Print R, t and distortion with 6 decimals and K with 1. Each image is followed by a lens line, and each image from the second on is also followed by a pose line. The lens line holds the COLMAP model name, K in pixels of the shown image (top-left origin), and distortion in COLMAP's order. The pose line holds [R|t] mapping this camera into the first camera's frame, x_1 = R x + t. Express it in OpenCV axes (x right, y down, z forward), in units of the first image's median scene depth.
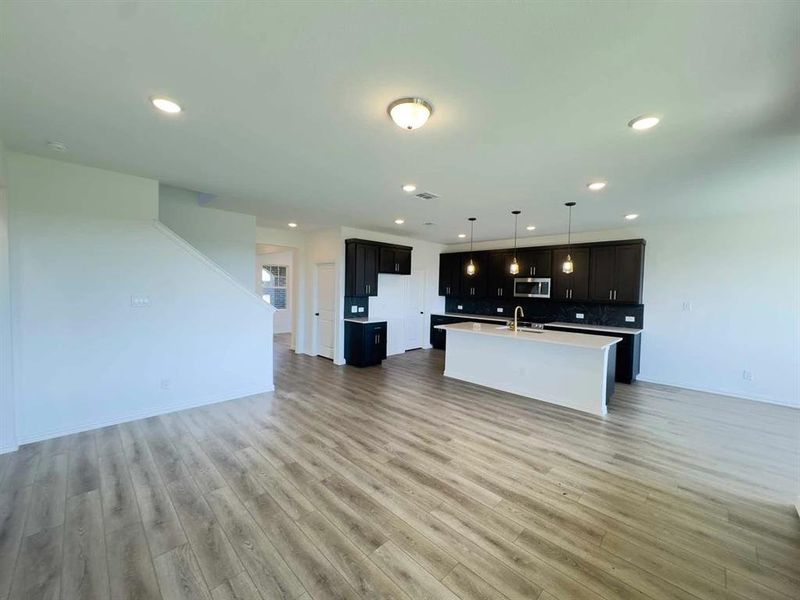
lens RADIAL K [[320.8, 0, 400.4], [0, 320.8, 302.9], [0, 0, 1]] dist [-0.003431, -0.000128]
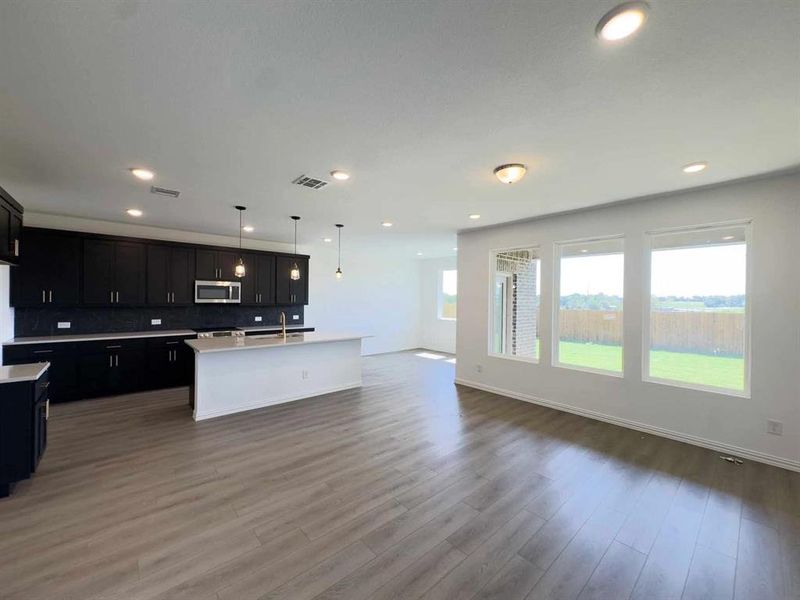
lens RADIAL K [[320.8, 0, 400.4], [0, 320.8, 302.9], [0, 0, 1]] dist [-0.003431, -0.000128]
pose [[0.062101, -0.036788, 0.997392, -0.512058], [0.038232, 0.998675, 0.034455, -0.033489], [-0.997337, 0.035992, 0.063425, 0.511958]]
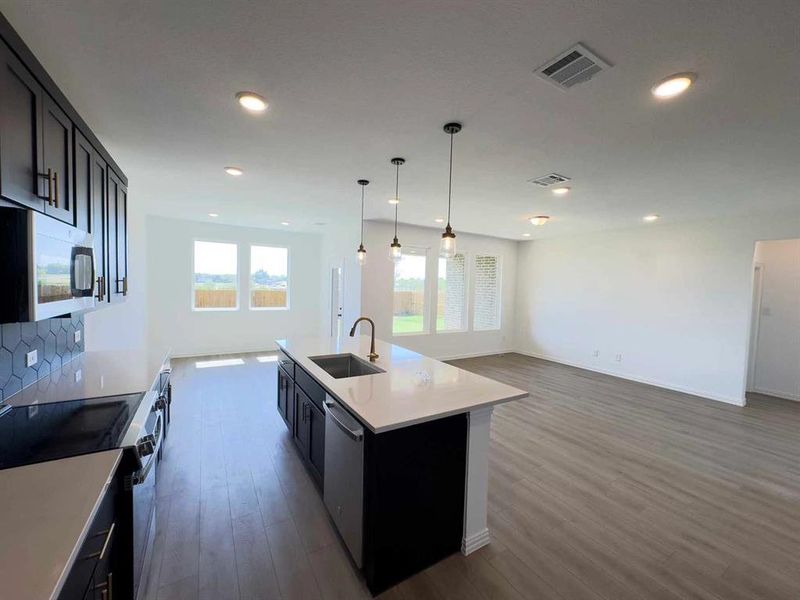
lens RADIAL K [[320.8, 0, 400.4], [0, 320.8, 302.9], [0, 0, 1]] dist [-0.003431, -0.000128]
pose [[-0.970603, -0.061814, 0.232615, 0.163758], [-0.036422, 0.993050, 0.111912, -0.068194], [-0.237916, 0.100149, -0.966109, 1.334348]]
